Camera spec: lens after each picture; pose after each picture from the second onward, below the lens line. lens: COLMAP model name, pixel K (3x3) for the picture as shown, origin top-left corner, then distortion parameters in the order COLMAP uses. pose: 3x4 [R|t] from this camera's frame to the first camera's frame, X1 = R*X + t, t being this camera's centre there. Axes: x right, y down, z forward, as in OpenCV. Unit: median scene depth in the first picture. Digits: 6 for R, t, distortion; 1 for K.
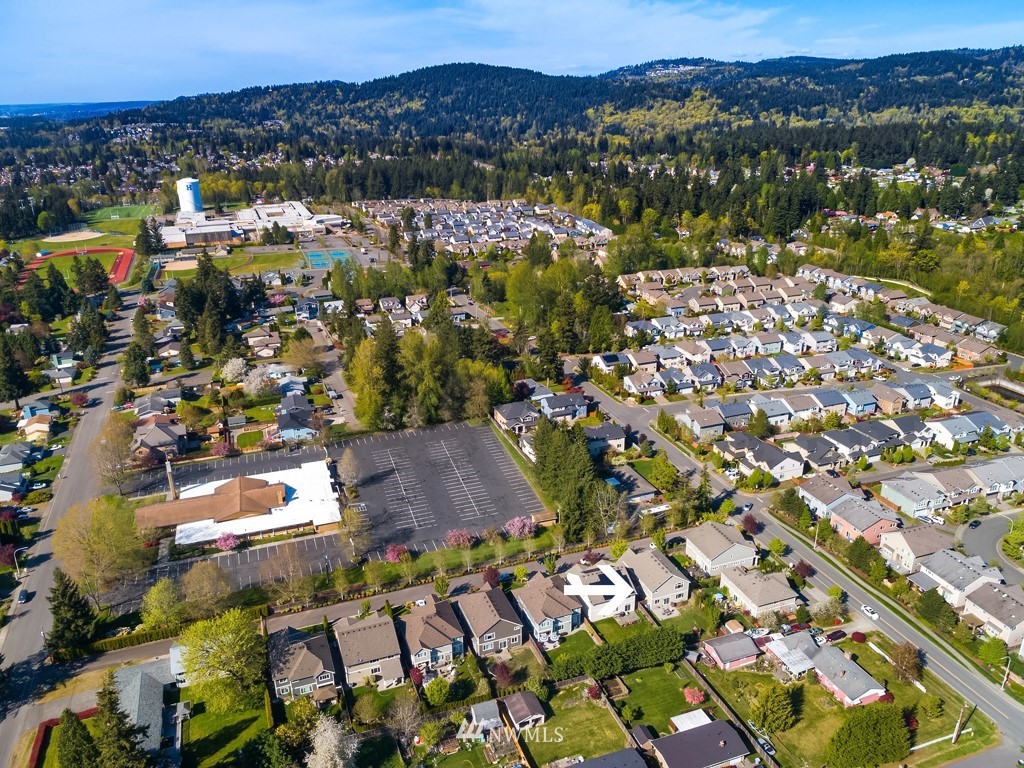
lens RADIAL K [[770.8, 0, 512.0], [0, 770.8, 384.0], [0, 0, 1]] dist [-0.051116, 0.000409]
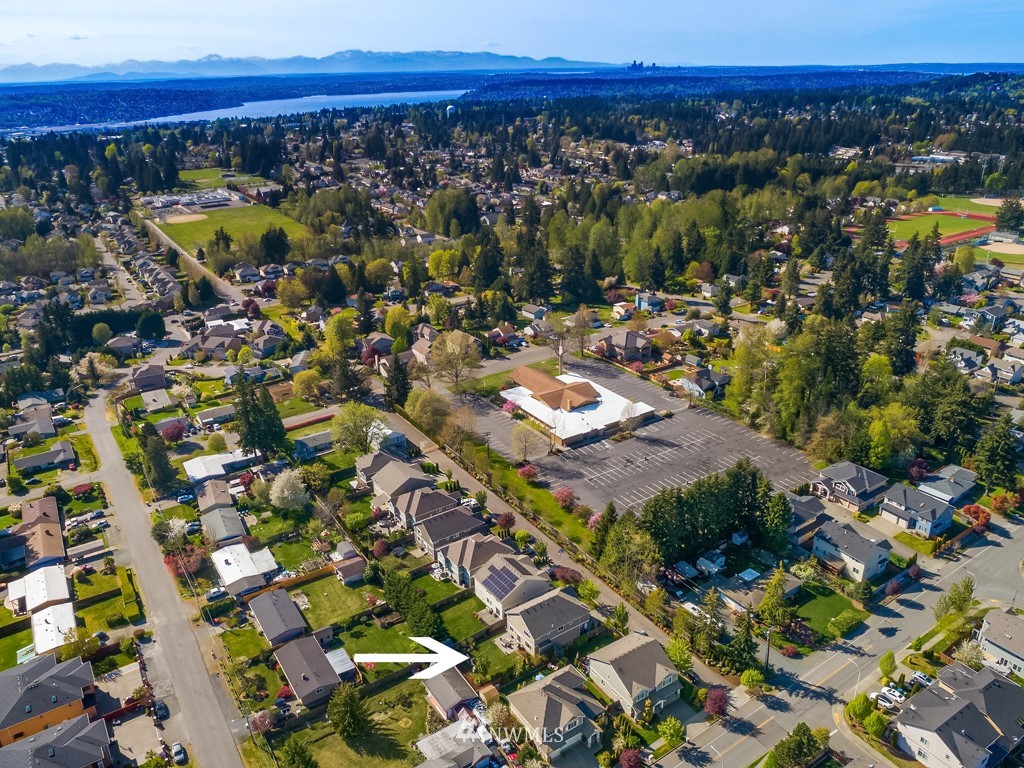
lens RADIAL K [[770.8, 0, 512.0], [0, 770.8, 384.0], [0, 0, 1]] dist [-0.051116, 0.000409]
pose [[0.225555, 0.383436, -0.895601, 0.673032], [-0.333238, 0.894205, 0.298914, -0.189814], [0.915466, 0.231027, 0.329468, 0.468985]]
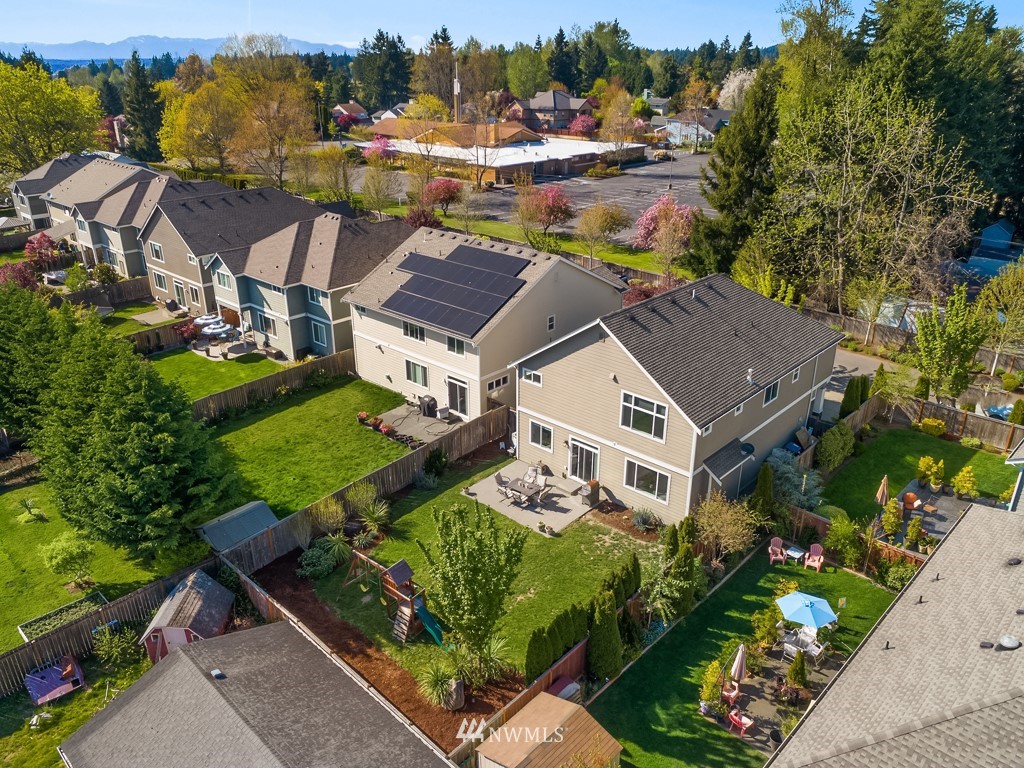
lens RADIAL K [[770.8, 0, 512.0], [0, 770.8, 384.0], [0, 0, 1]] dist [-0.051116, 0.000409]
pose [[0.437084, 0.369692, -0.819930, 0.250552], [-0.329160, 0.914127, 0.236697, 0.179685], [0.837025, 0.166431, 0.521238, 0.663380]]
